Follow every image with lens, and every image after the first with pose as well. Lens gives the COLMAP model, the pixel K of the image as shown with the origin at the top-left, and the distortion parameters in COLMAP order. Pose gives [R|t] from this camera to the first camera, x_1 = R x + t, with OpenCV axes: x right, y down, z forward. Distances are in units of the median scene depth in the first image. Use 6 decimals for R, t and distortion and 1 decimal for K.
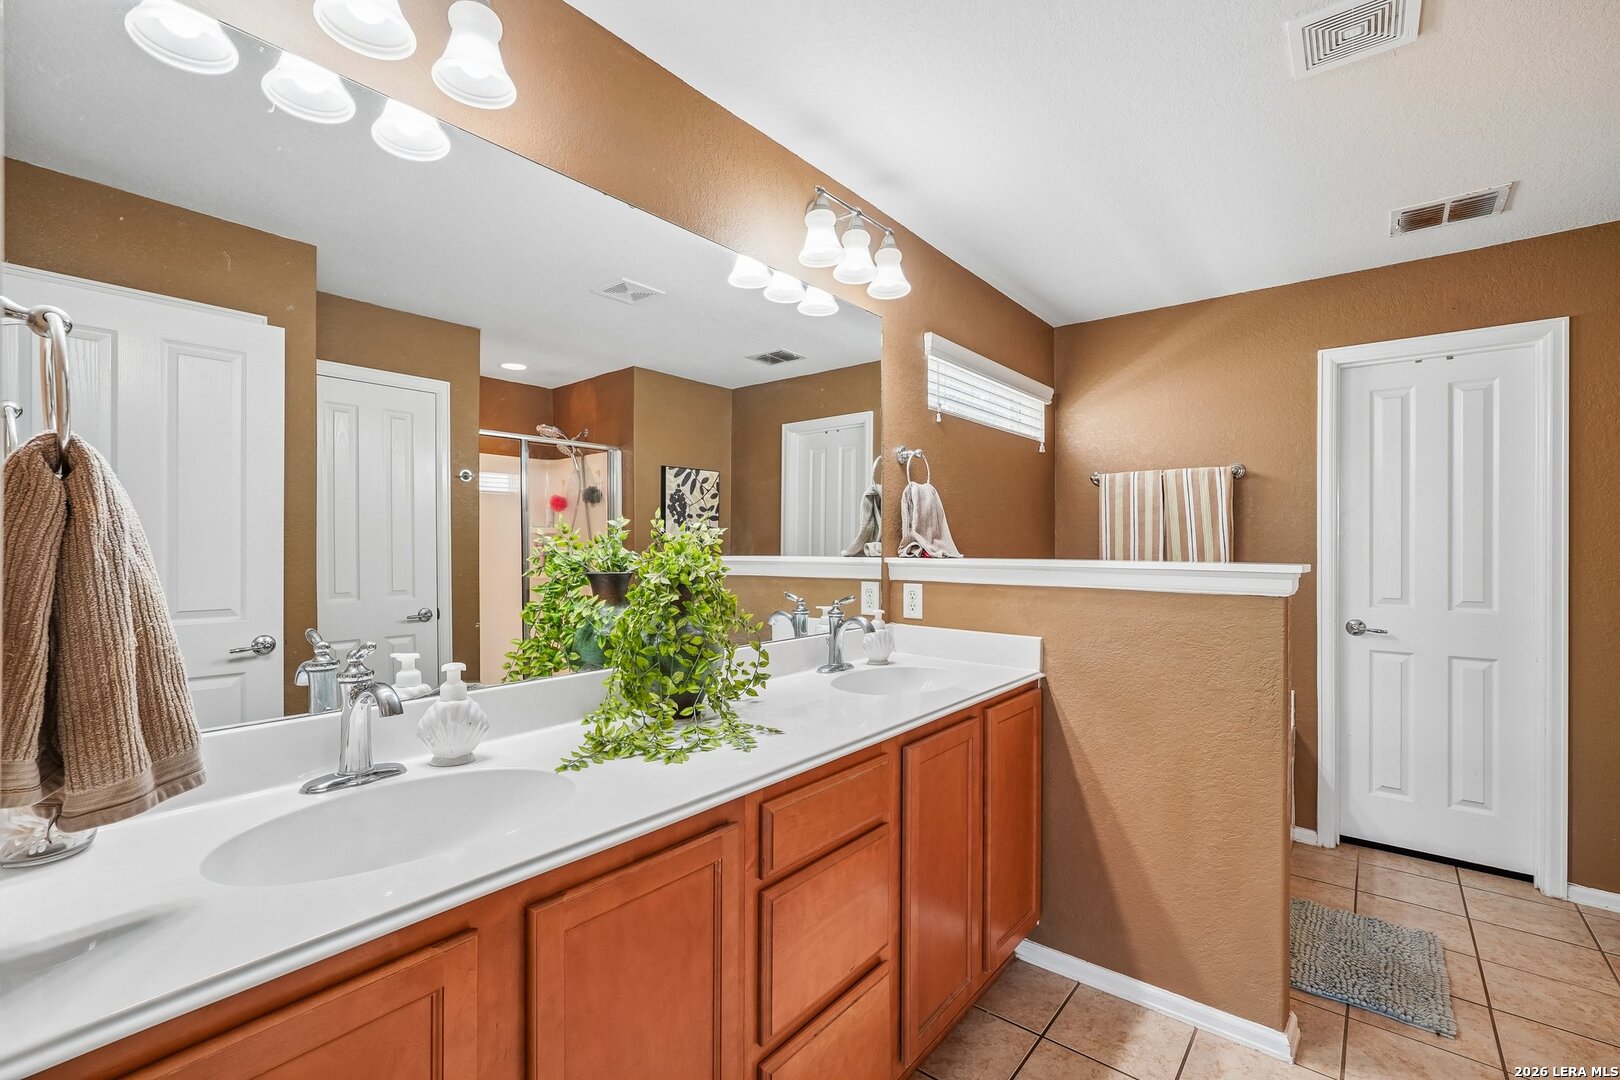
lens RADIAL K [[713.3, 0, 801.1], [0, 713.3, 544.0], [0, 0, 1]] dist [-0.014159, 0.006551]
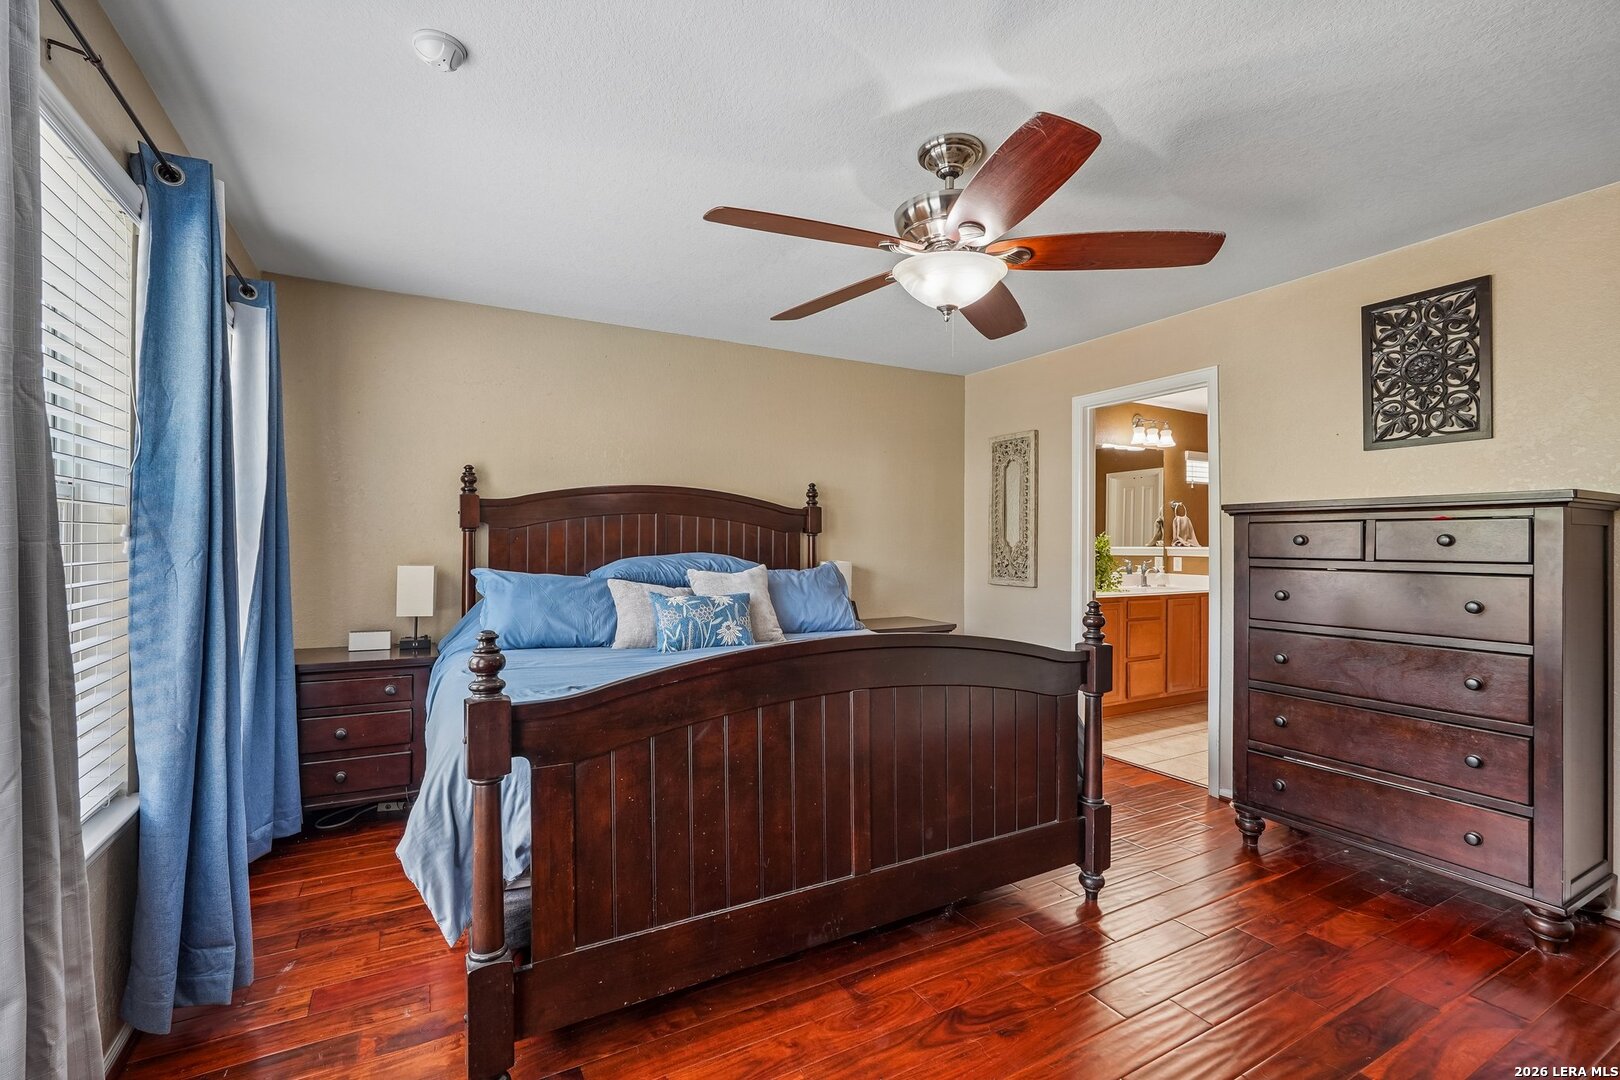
lens RADIAL K [[713.3, 0, 801.1], [0, 713.3, 544.0], [0, 0, 1]] dist [-0.014159, 0.006551]
pose [[0.928044, -0.000908, -0.372471, -0.136348], [0.001503, 0.999998, 0.001307, 0.004547], [0.372469, -0.001773, 0.928043, -1.766184]]
